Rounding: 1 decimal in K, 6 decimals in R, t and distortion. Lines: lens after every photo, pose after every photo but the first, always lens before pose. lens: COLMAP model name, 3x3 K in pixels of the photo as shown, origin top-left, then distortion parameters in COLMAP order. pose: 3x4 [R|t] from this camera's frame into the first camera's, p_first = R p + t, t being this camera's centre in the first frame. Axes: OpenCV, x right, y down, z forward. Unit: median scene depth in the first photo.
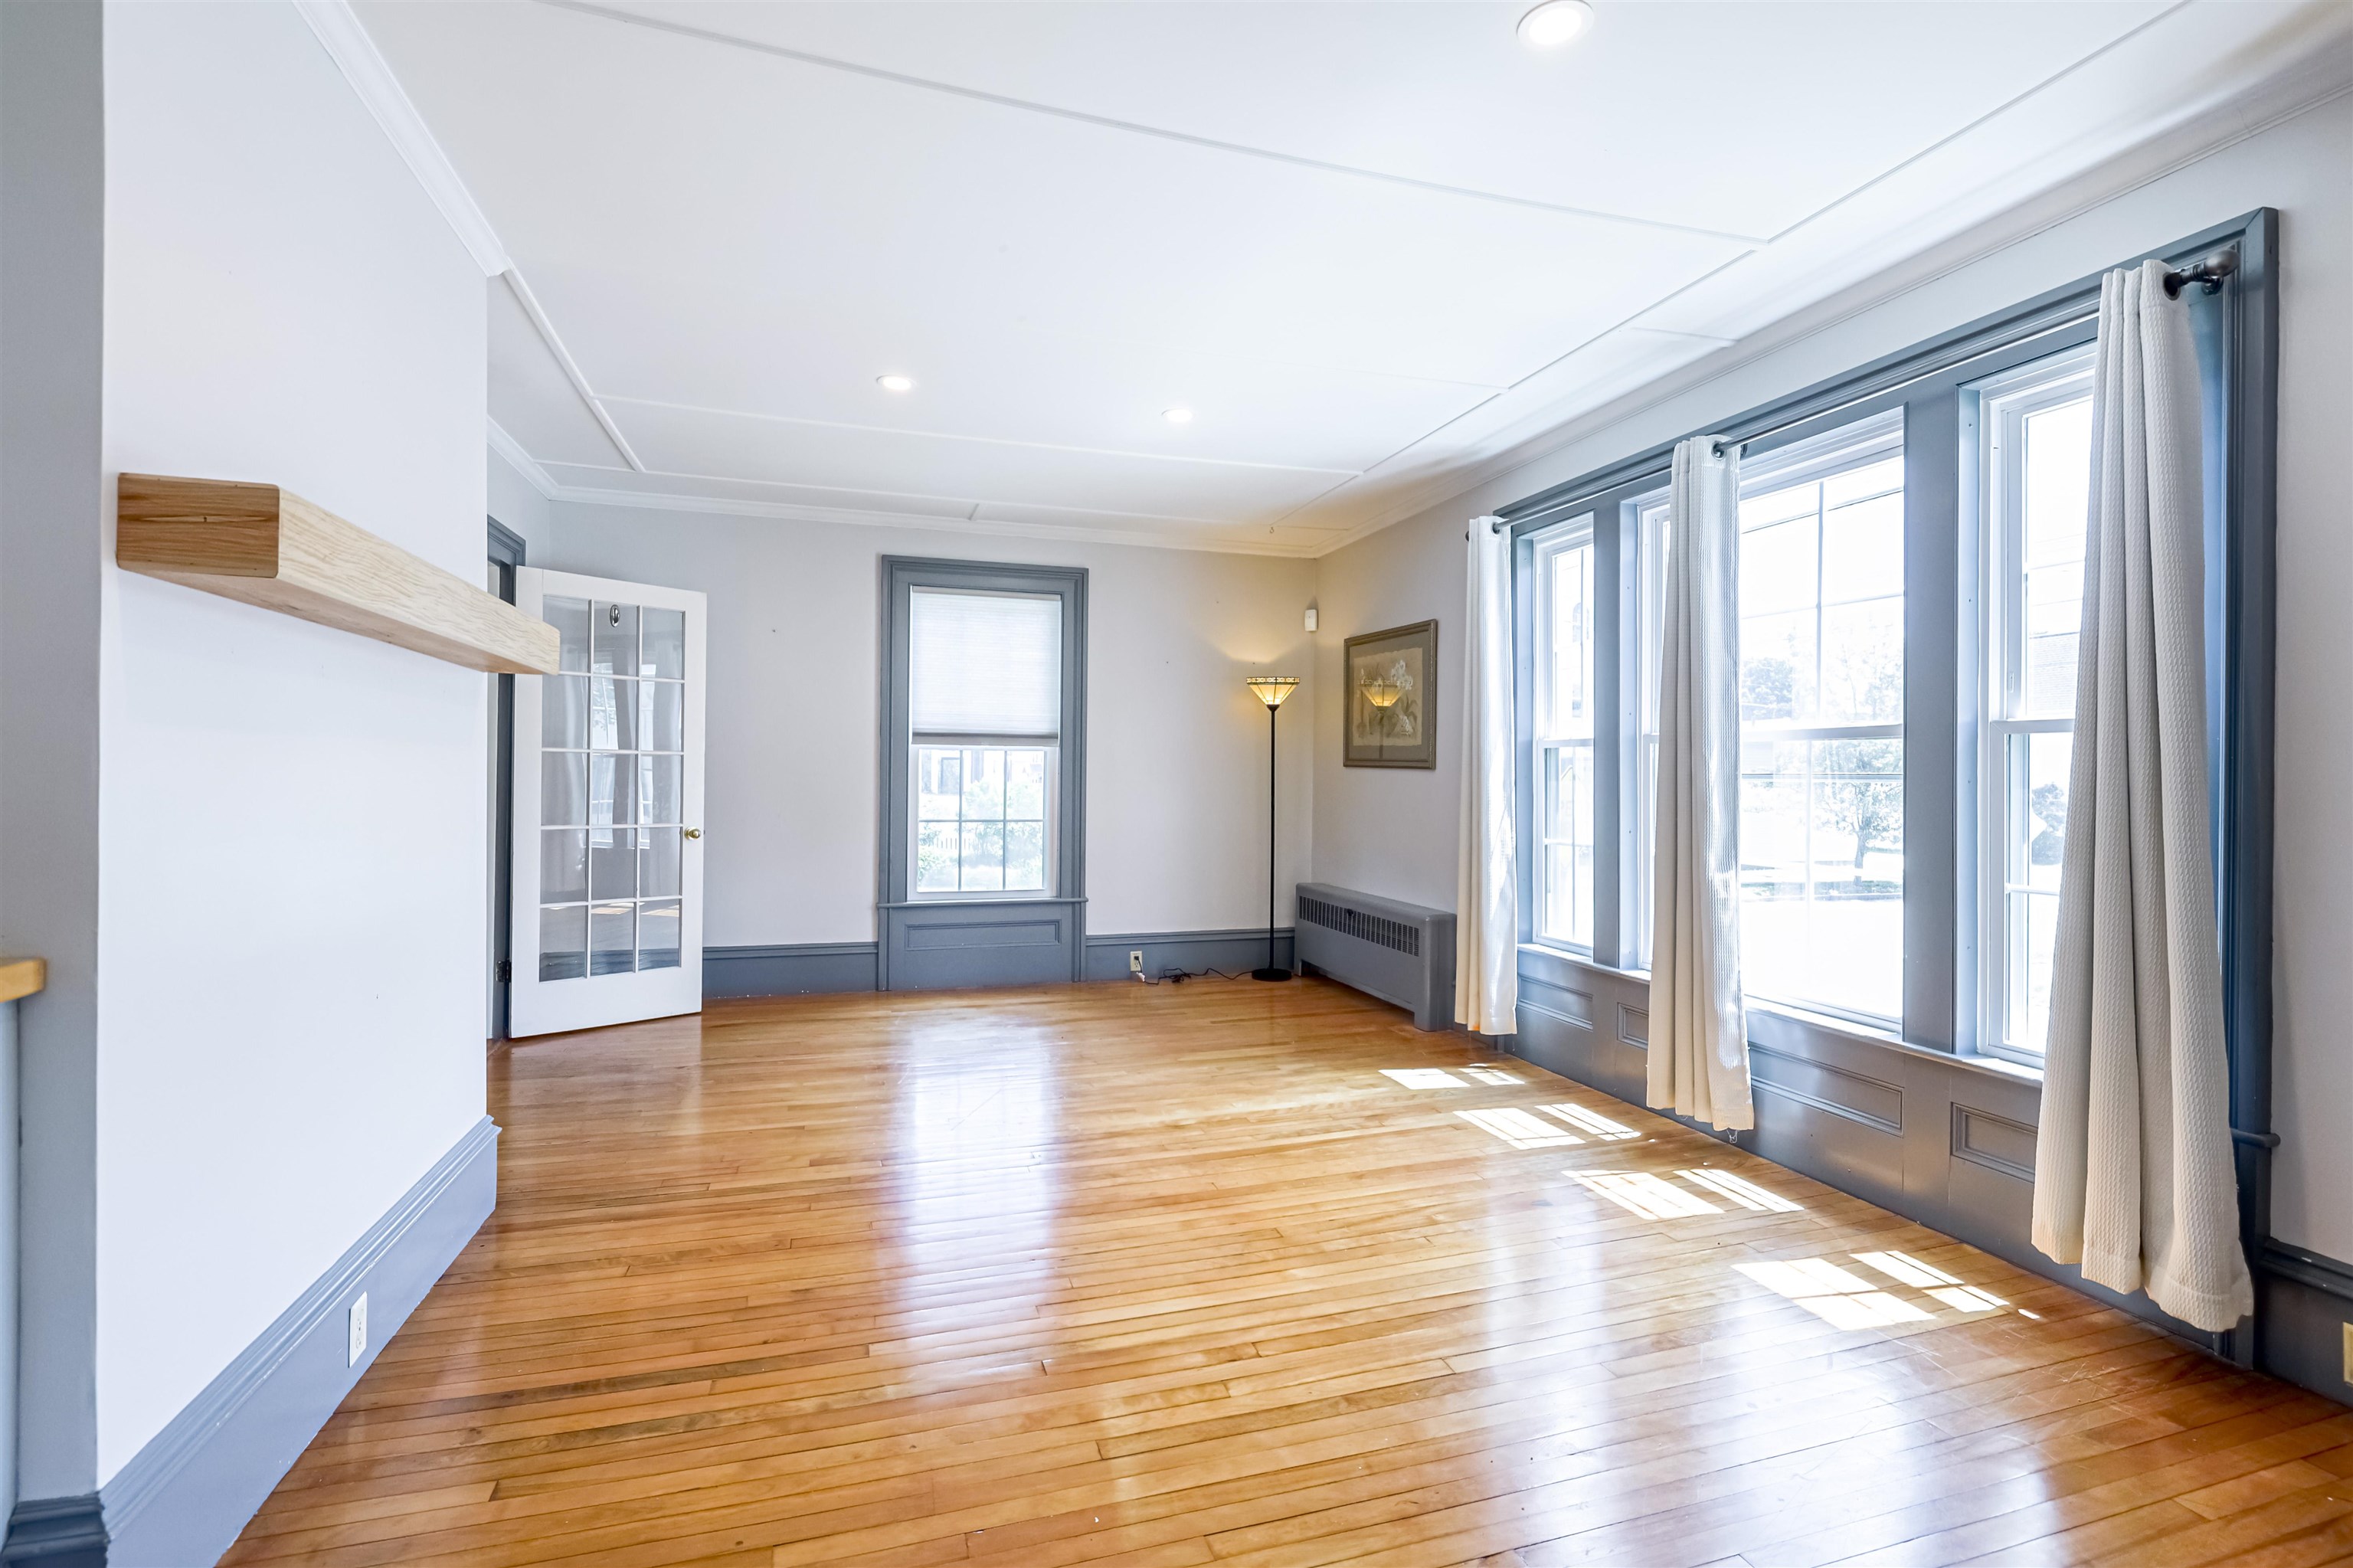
lens RADIAL K [[1065.8, 0, 1176.9], [0, 1065.8, 774.3], [0, 0, 1]] dist [0.001918, -0.000476]
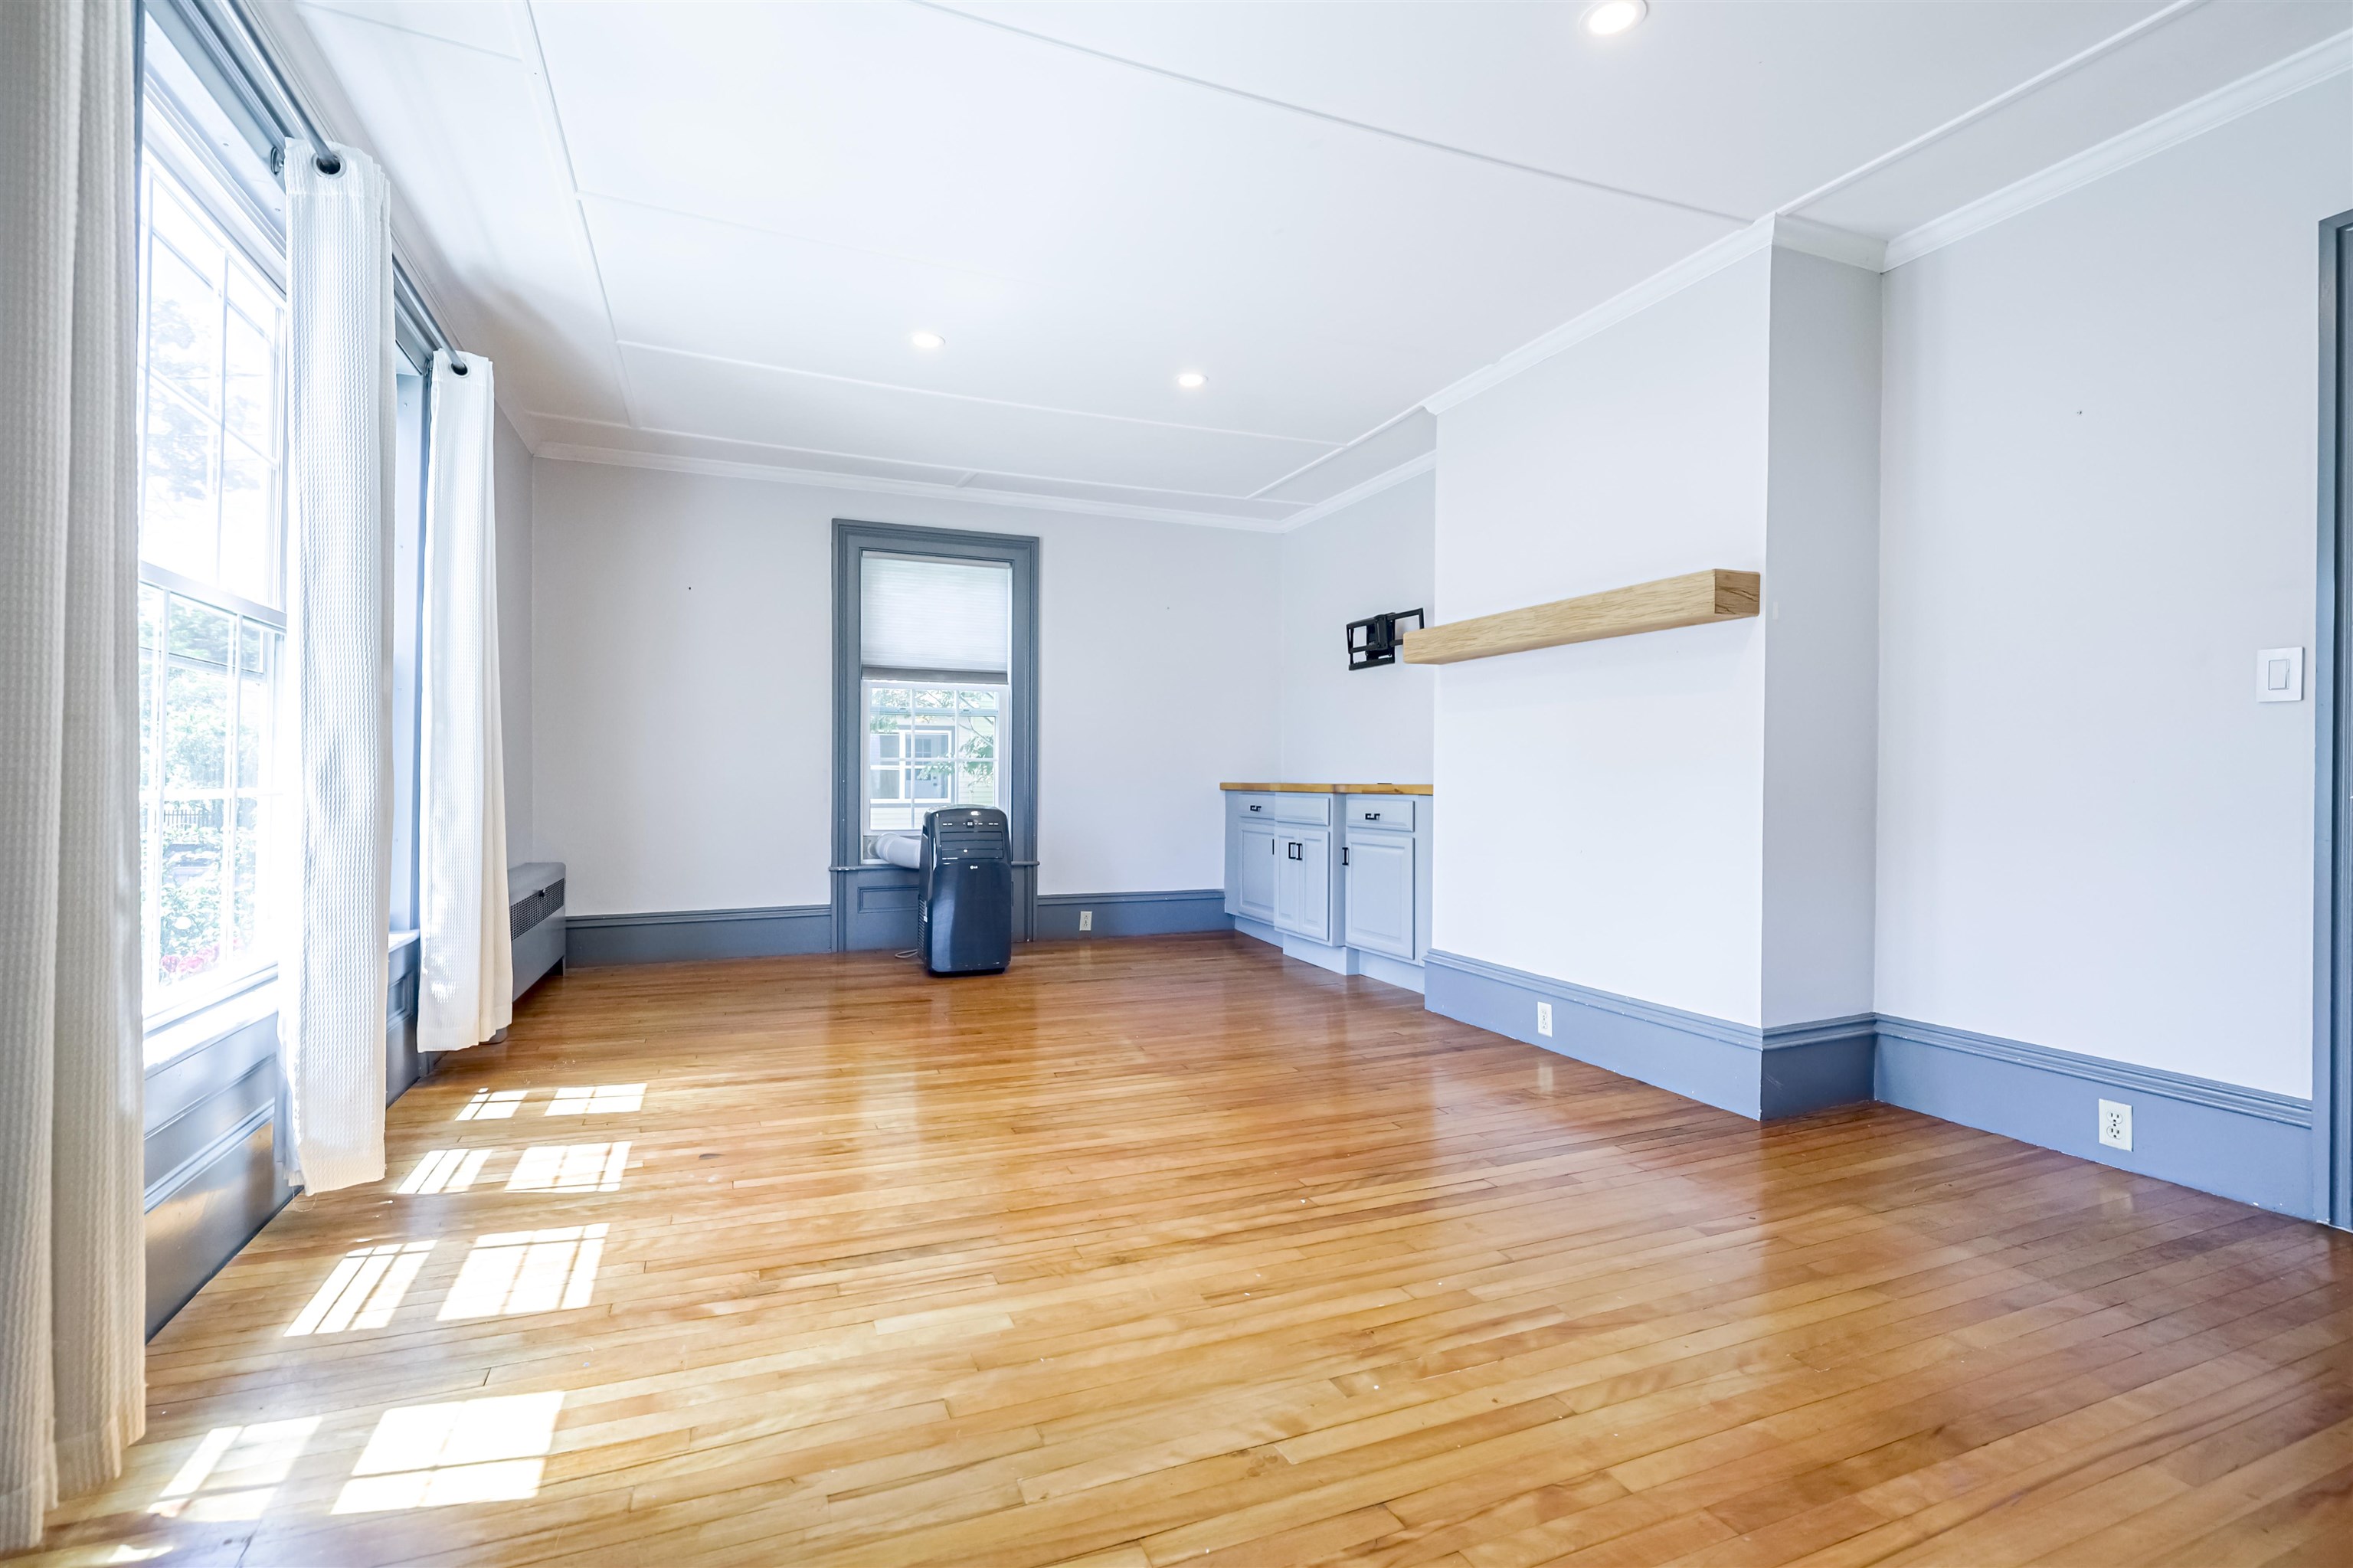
lens RADIAL K [[1065.8, 0, 1167.8], [0, 1065.8, 774.5], [0, 0, 1]] dist [0.001918, -0.000476]
pose [[-0.996715, -0.012835, -0.079968, 0.027490], [-0.012933, 0.999916, 0.000708, 0.066449], [0.079953, 0.001740, -0.996797, 1.838734]]
